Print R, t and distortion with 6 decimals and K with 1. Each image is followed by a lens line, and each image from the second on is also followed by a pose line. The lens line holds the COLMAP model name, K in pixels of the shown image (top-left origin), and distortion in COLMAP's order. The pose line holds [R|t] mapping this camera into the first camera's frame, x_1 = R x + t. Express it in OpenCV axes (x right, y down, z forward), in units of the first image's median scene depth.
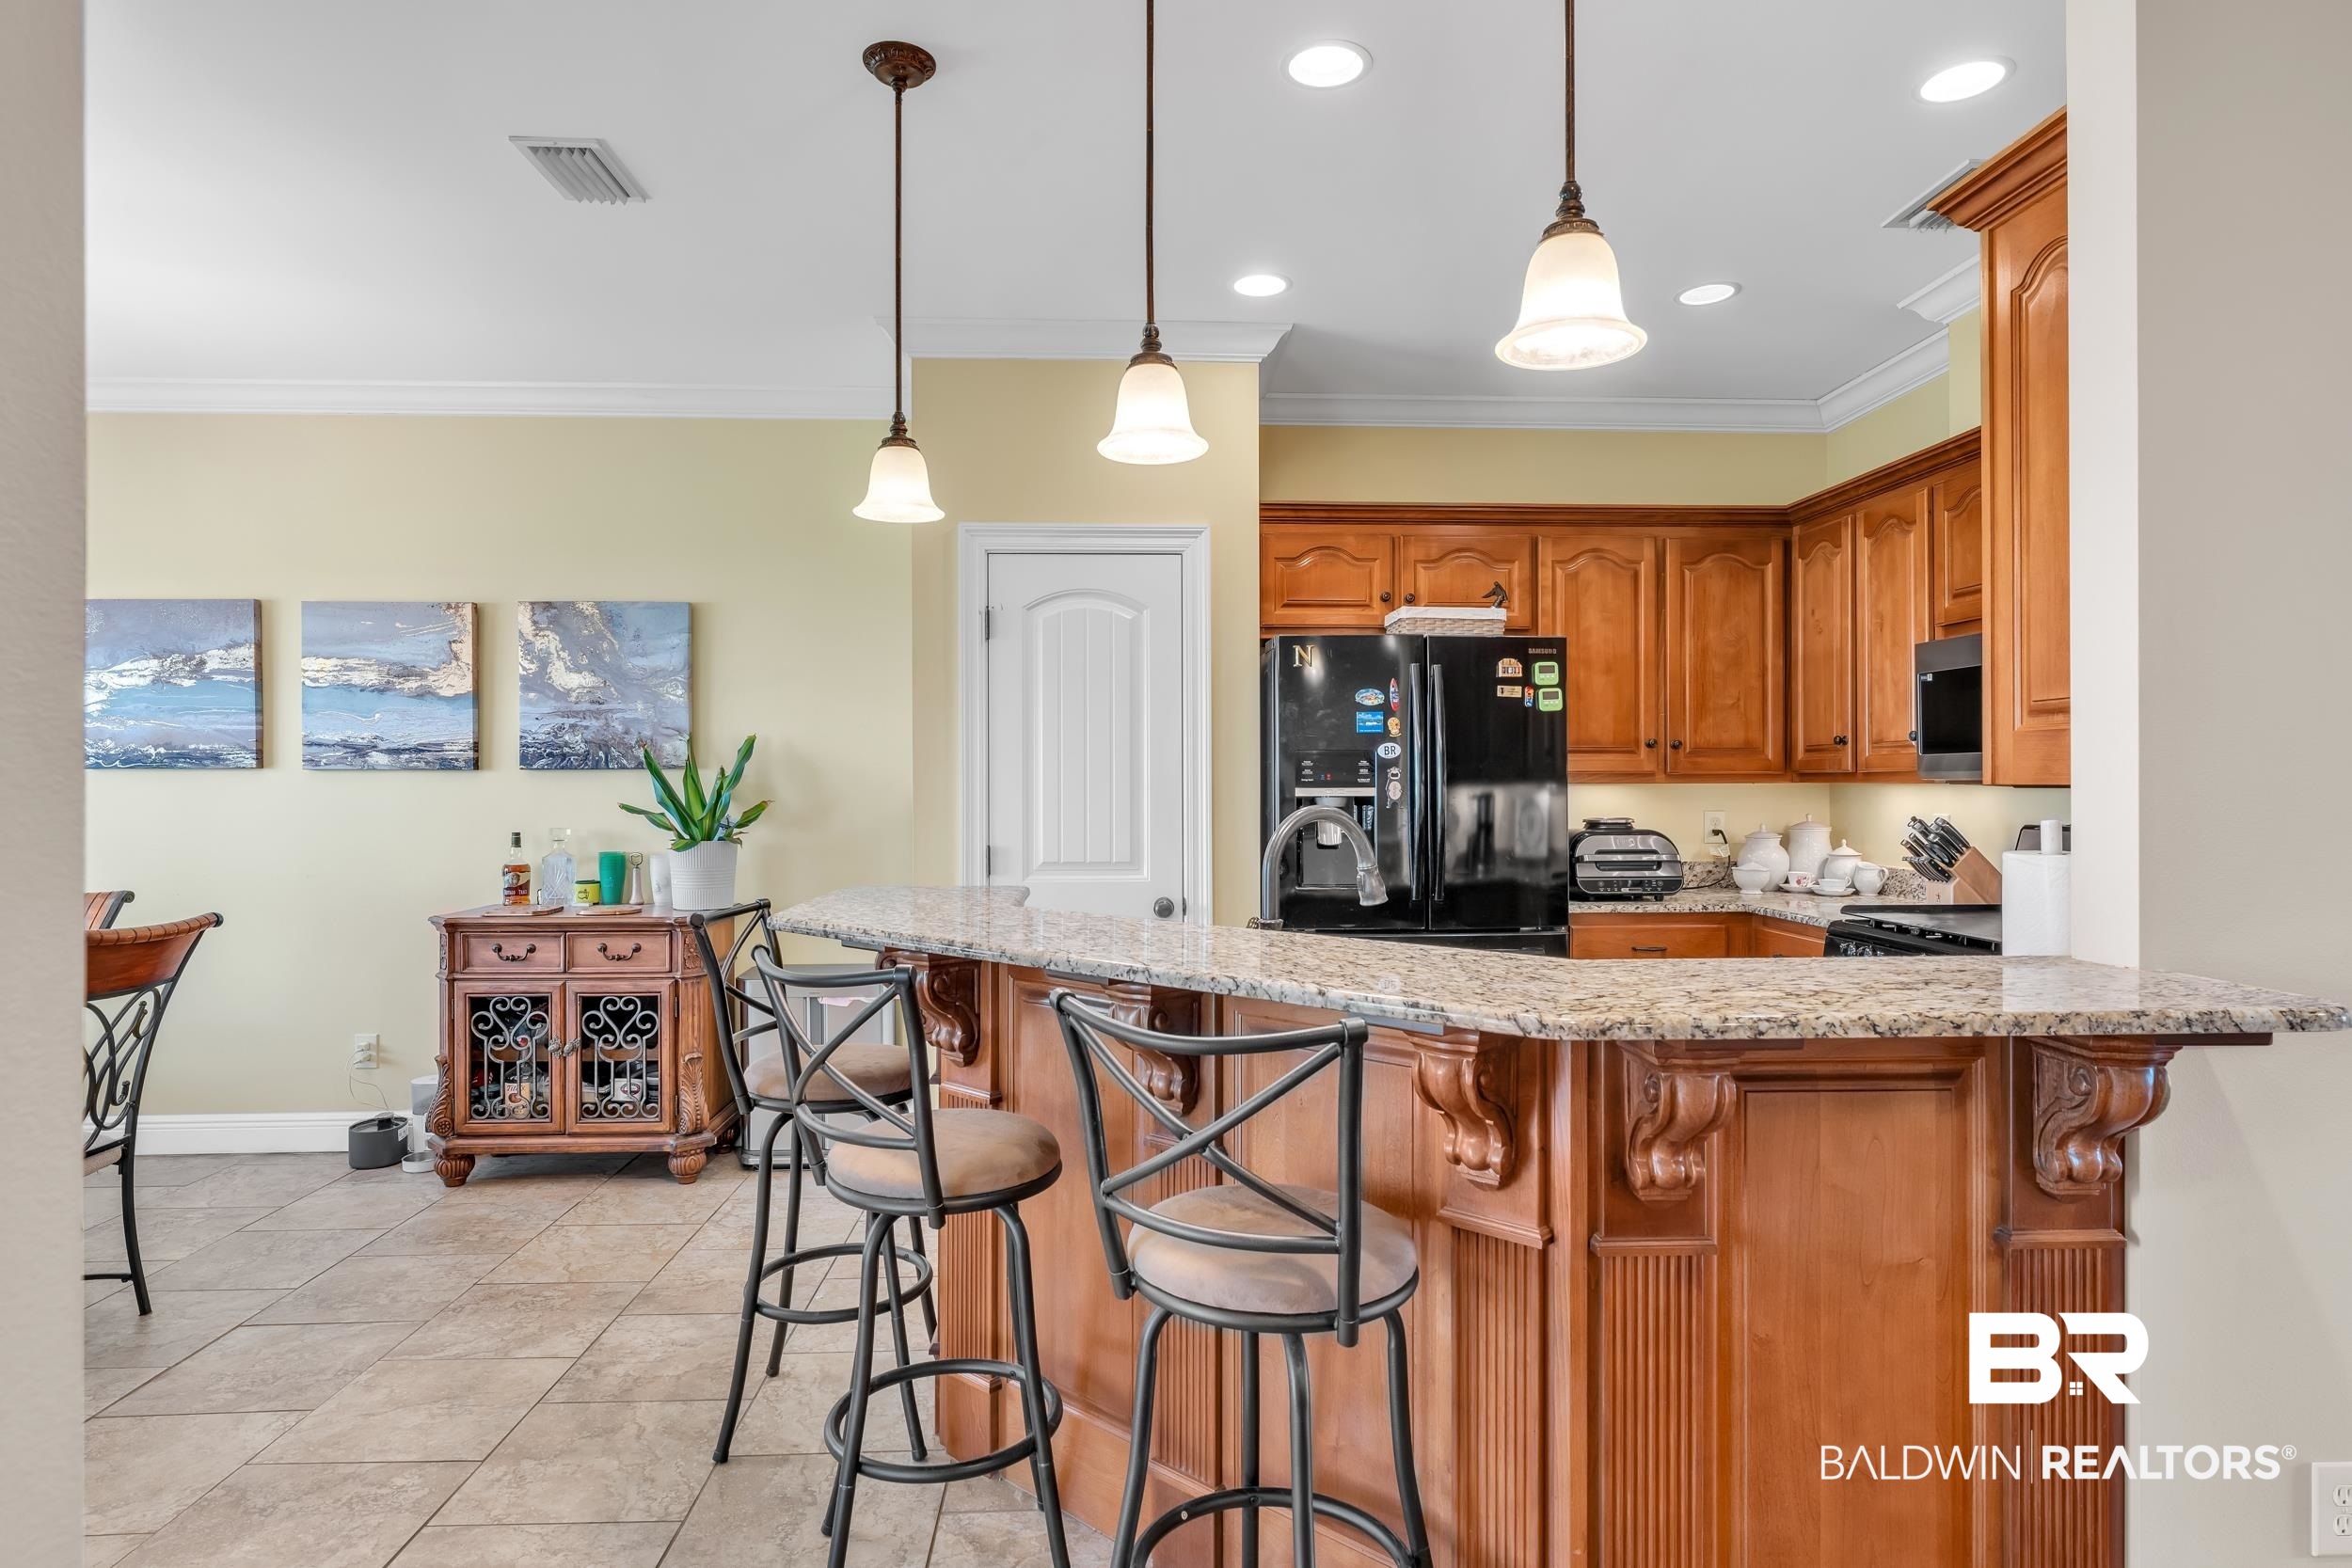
lens RADIAL K [[1254.1, 0, 1182.2], [0, 1254.1, 774.2], [0, 0, 1]] dist [-0.003726, 0.000065]
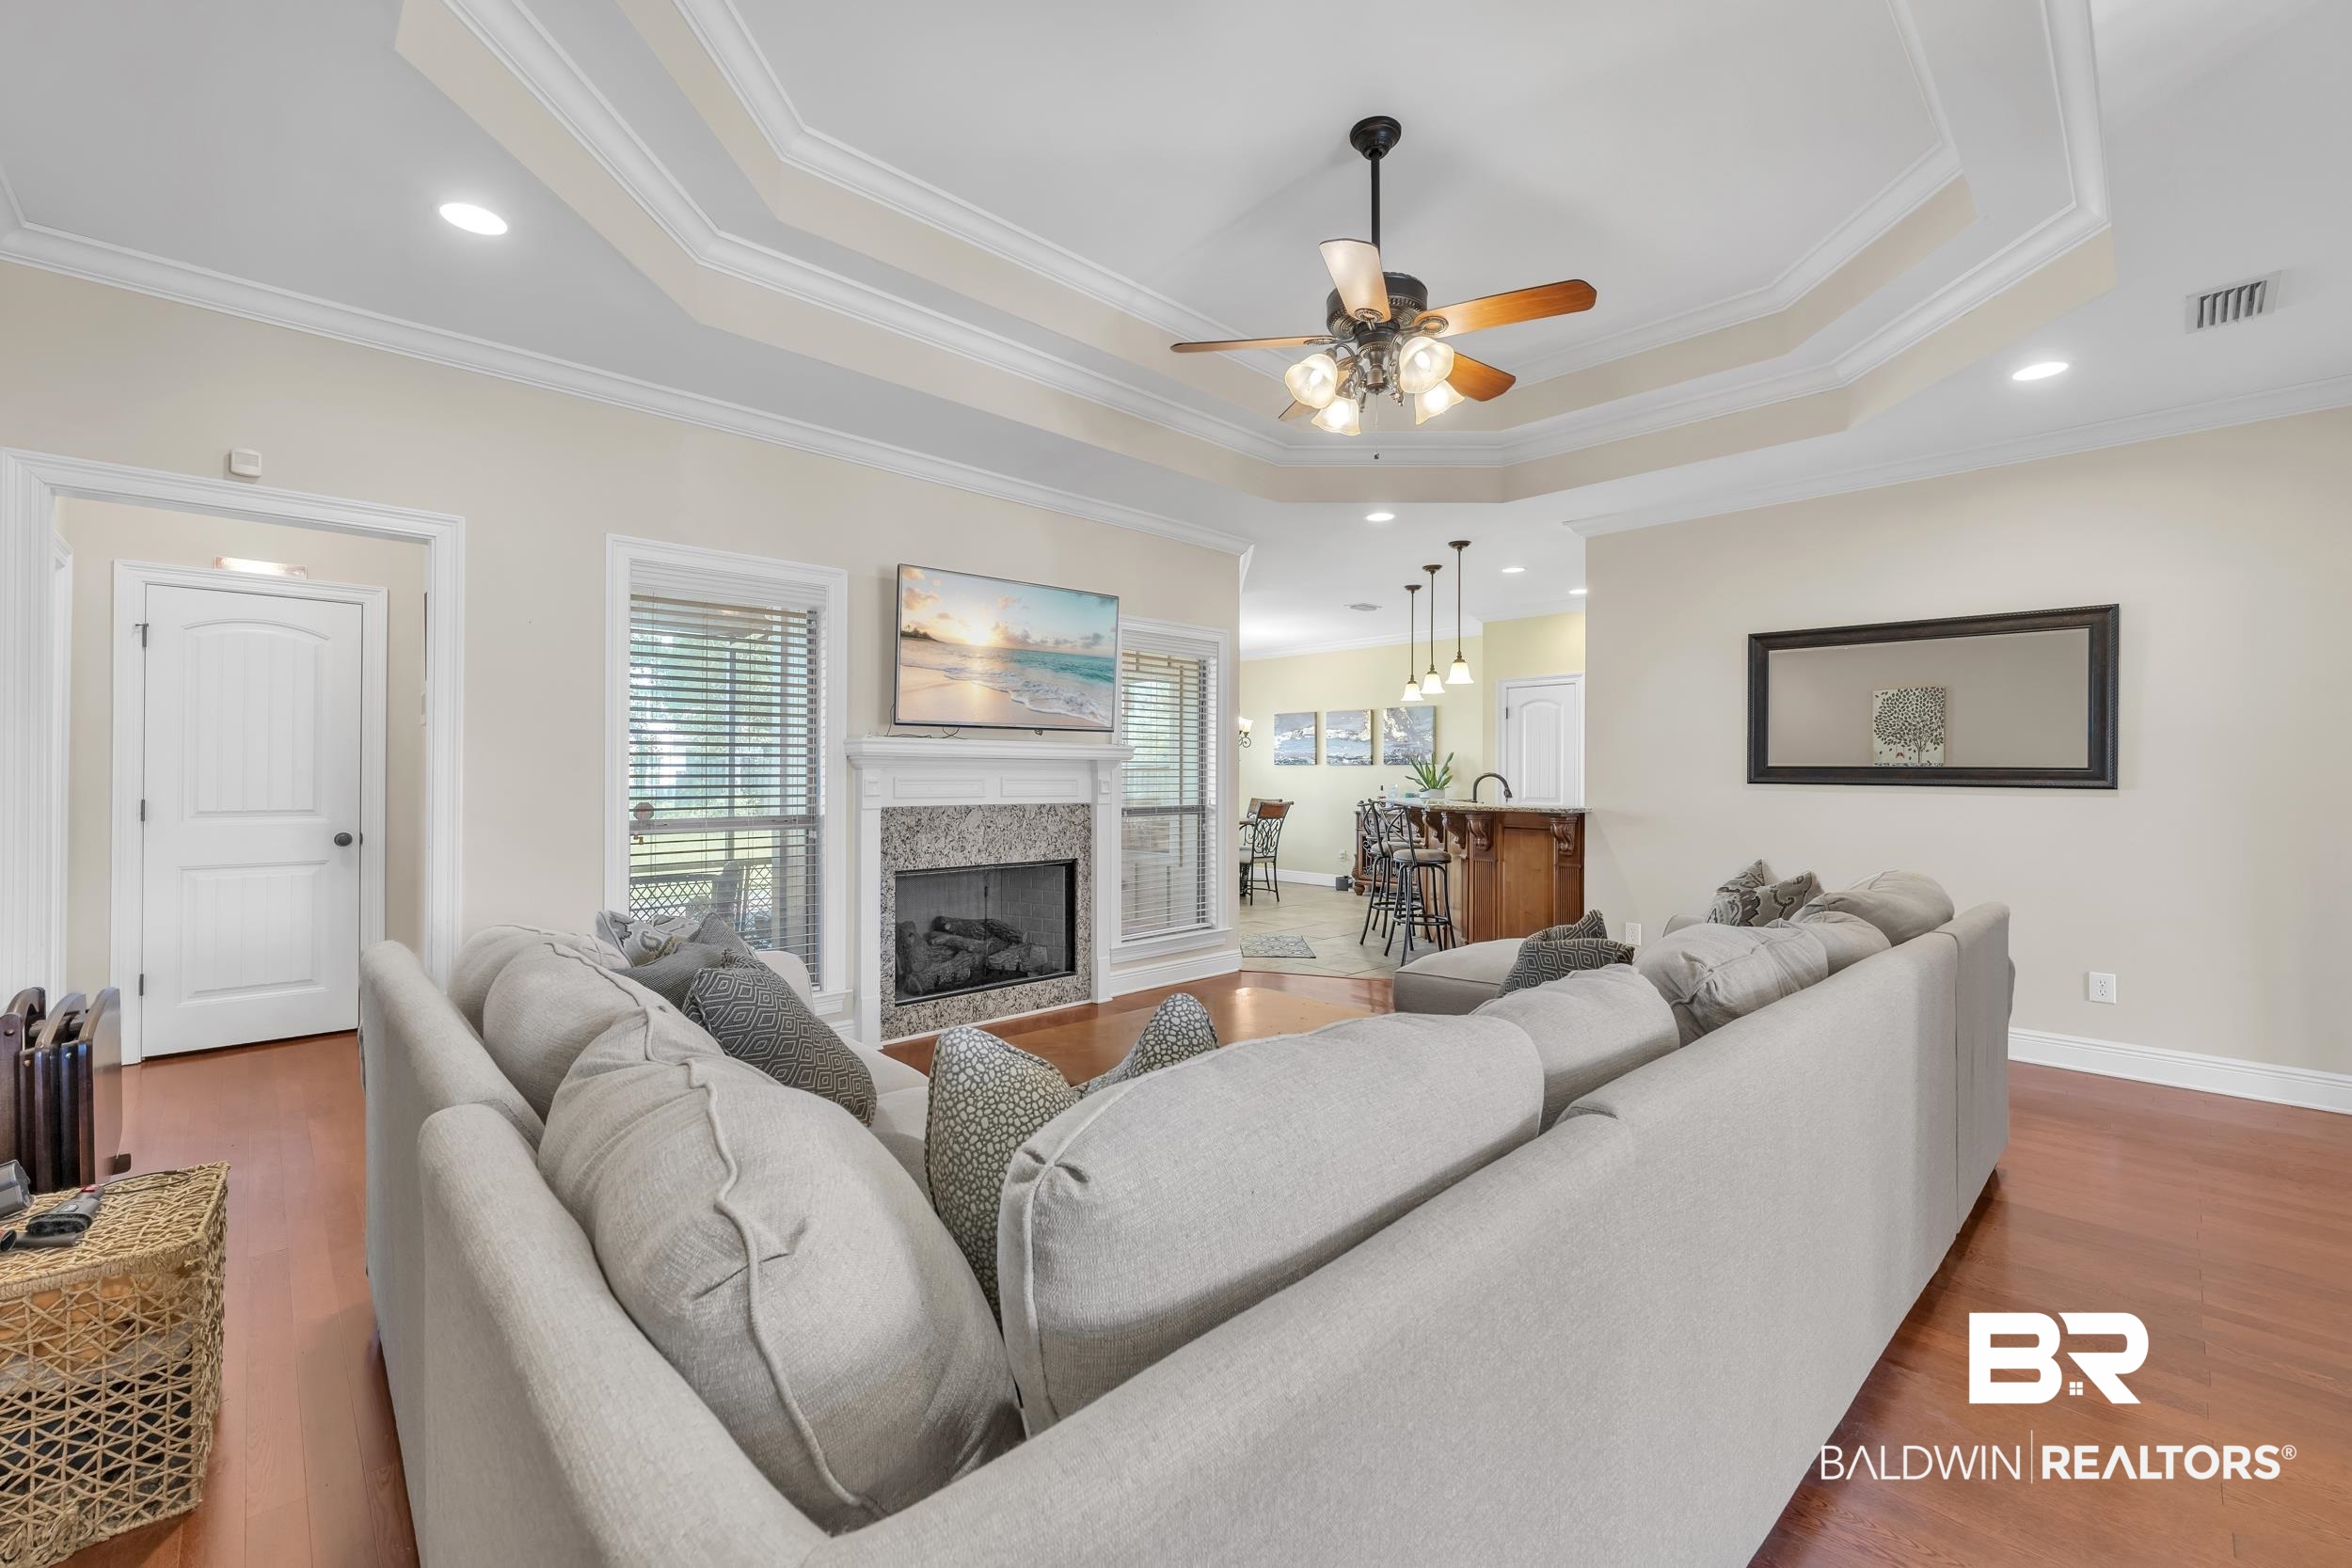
lens RADIAL K [[1060.3, 0, 1180.6], [0, 1060.3, 785.5], [0, 0, 1]] dist [-0.003904, -0.000977]
pose [[0.659622, 0.012587, -0.751492, 1.066354], [-0.002481, 0.999891, 0.014570, 0.009674], [0.751593, -0.007746, 0.659581, -1.042288]]
